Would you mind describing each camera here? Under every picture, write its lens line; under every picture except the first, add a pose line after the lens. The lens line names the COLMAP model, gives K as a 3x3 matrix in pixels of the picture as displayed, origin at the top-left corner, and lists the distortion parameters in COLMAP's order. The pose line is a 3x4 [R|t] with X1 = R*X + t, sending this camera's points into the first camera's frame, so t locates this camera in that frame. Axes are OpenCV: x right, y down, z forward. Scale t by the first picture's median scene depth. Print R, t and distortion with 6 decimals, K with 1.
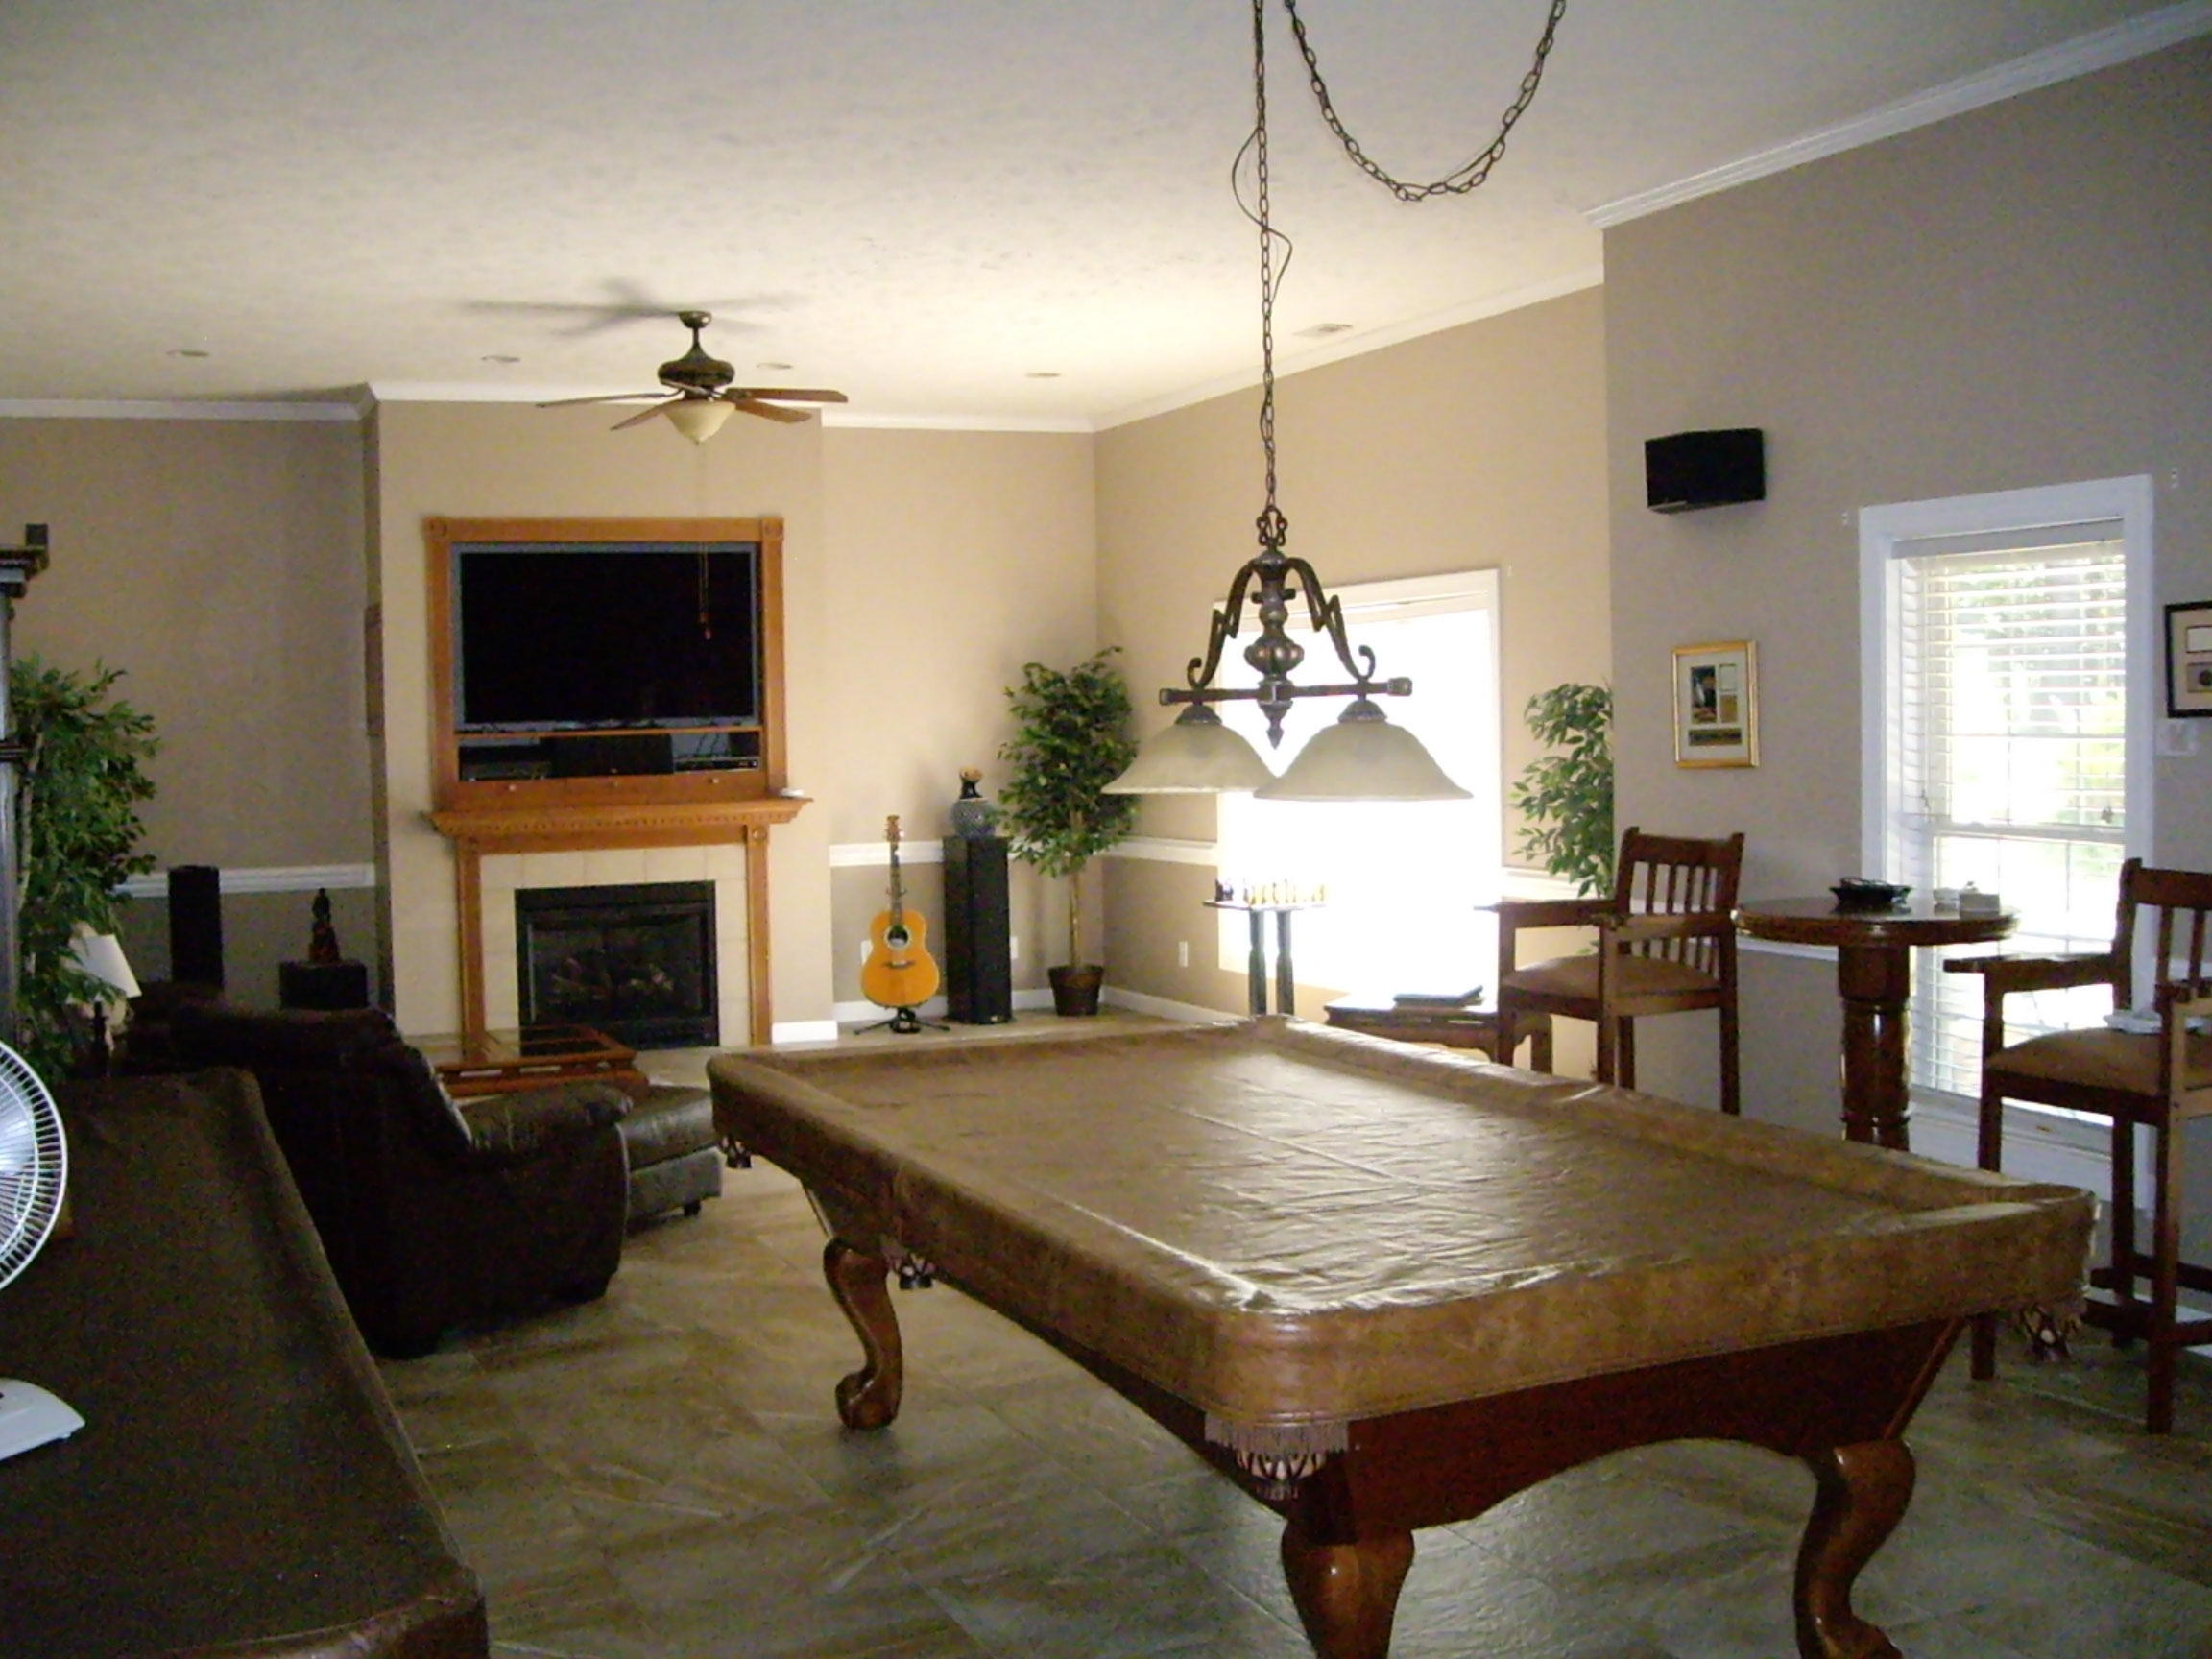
lens RADIAL K [[2393.0, 0, 1119.6], [0, 2393.0, 868.2], [0, 0, 1]] dist [-0.243077, 0.273488]
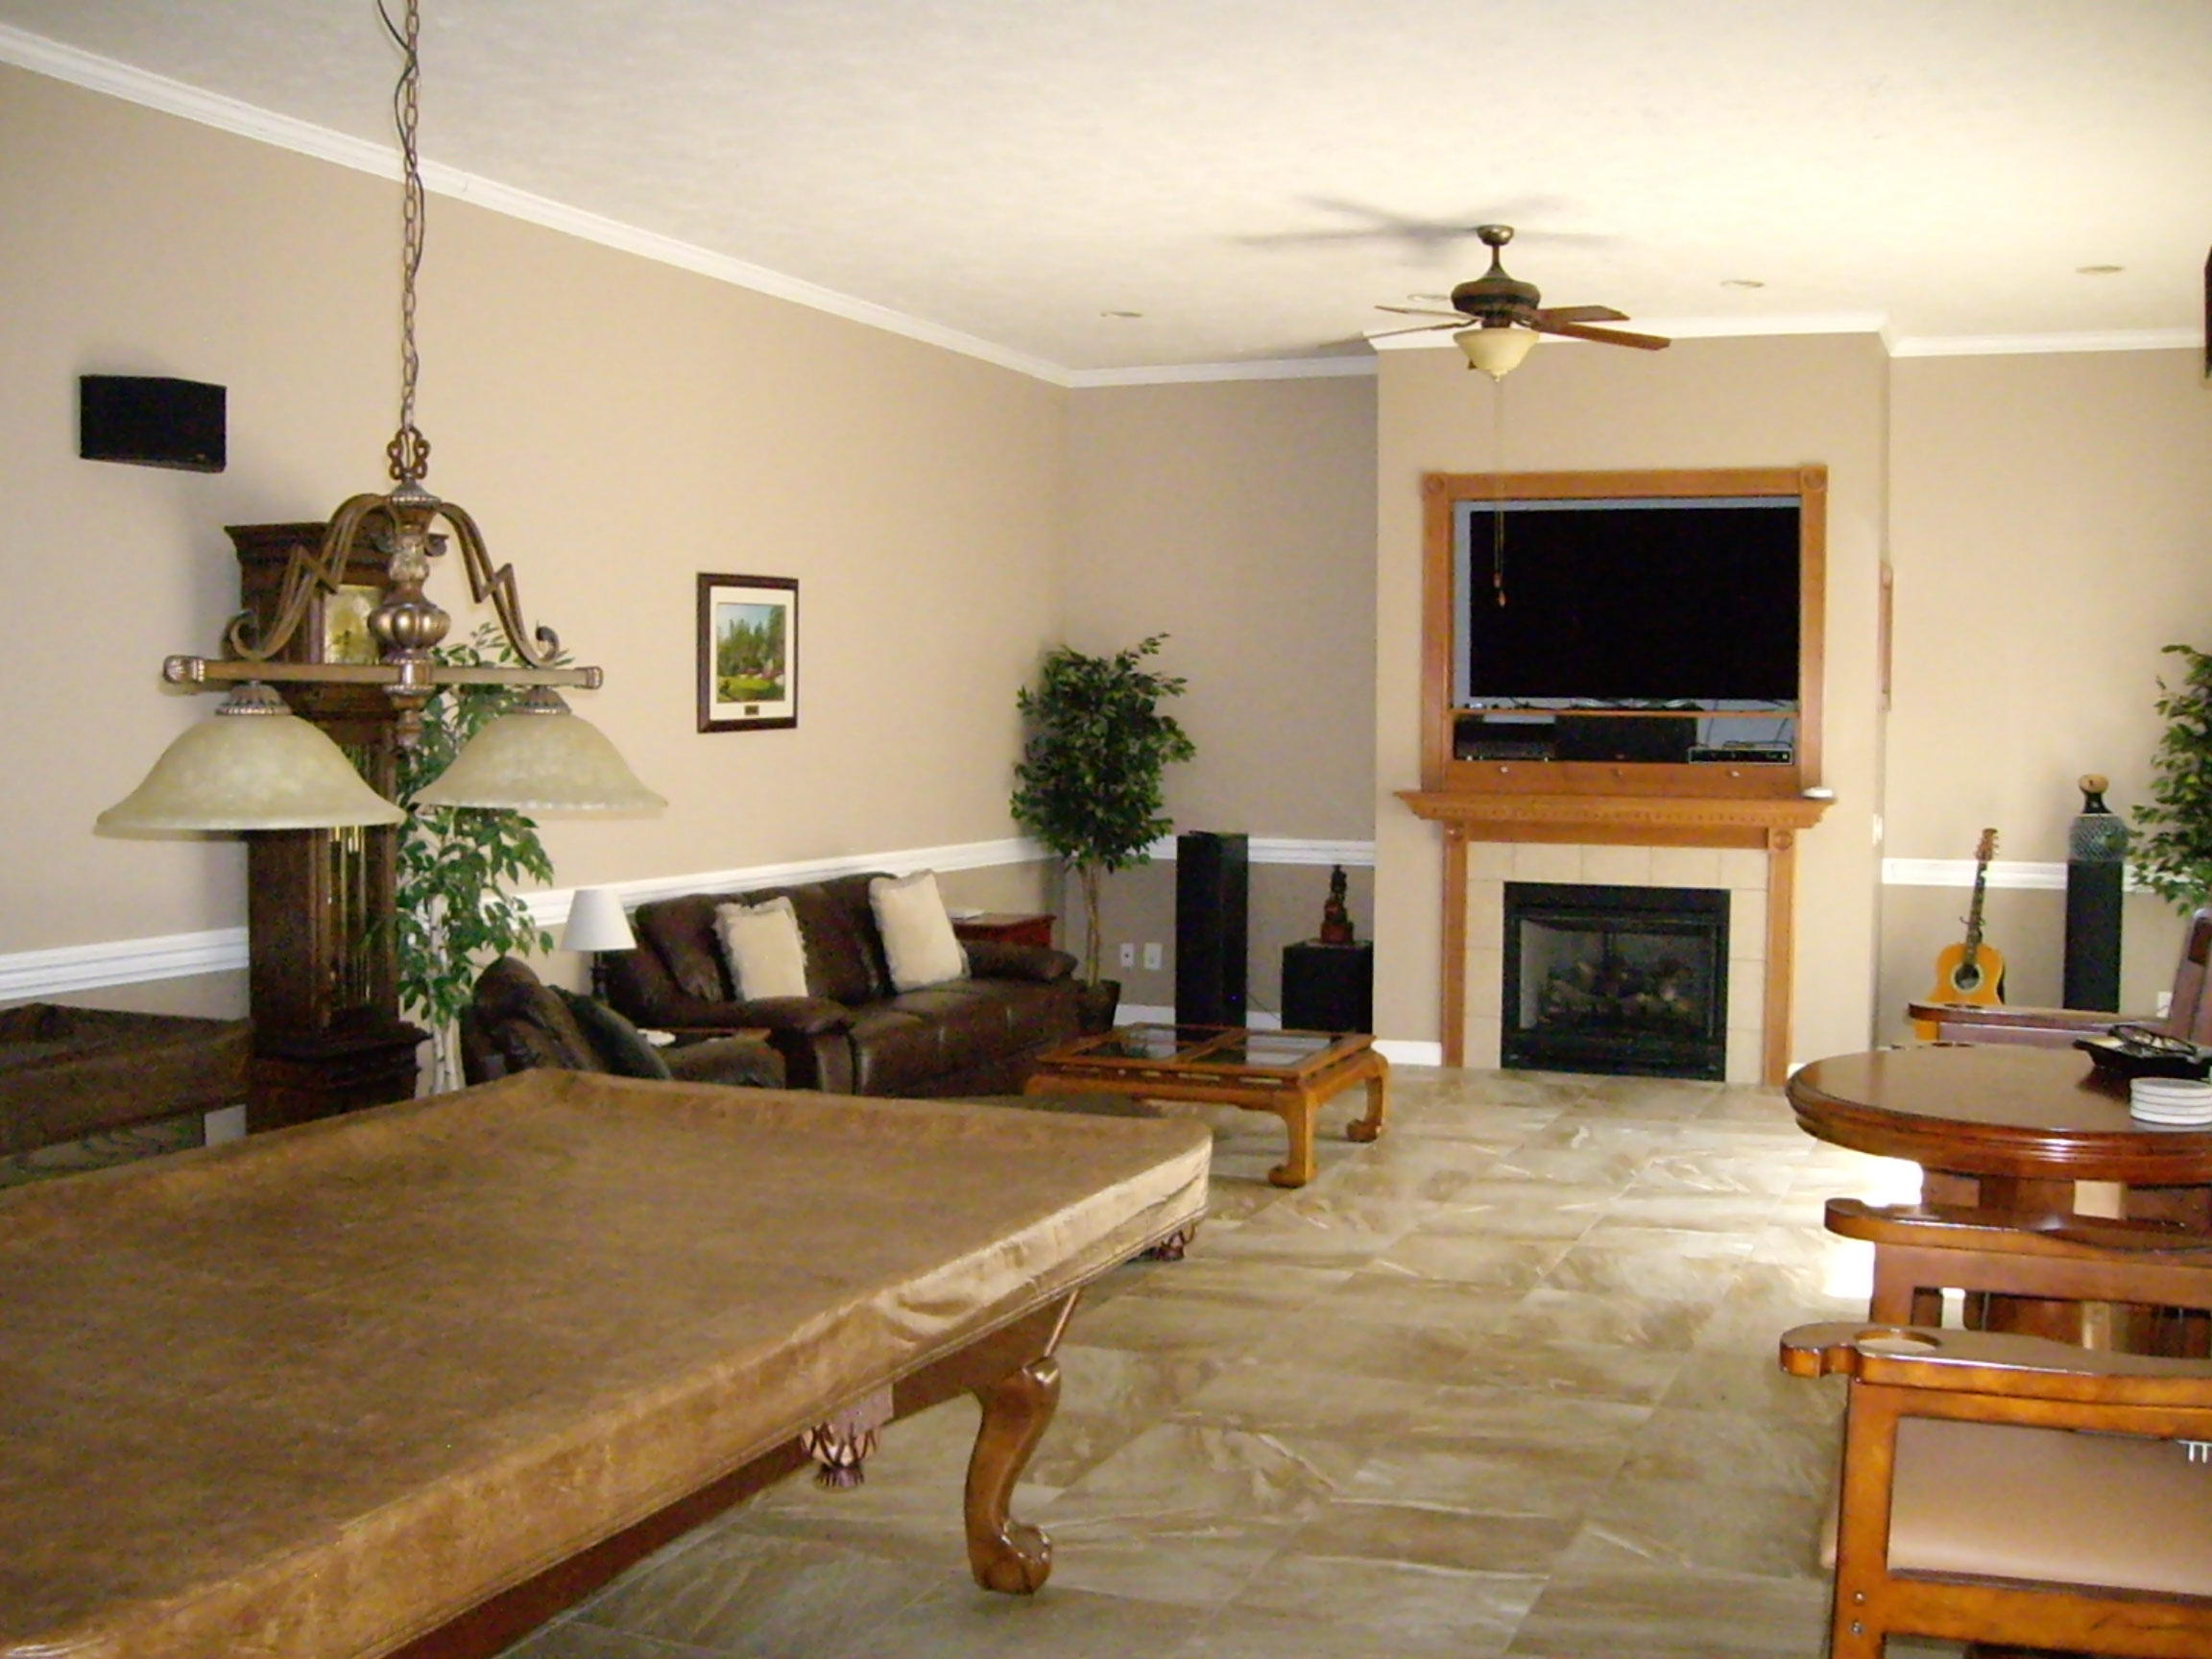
lens RADIAL K [[2393.0, 0, 1119.6], [0, 2393.0, 868.2], [0, 0, 1]] dist [-0.243077, 0.273488]
pose [[0.693033, 0.073400, -0.717159, 0.297111], [-0.065165, 0.997109, 0.039079, -0.022171], [0.717954, 0.019651, 0.695813, 0.256316]]
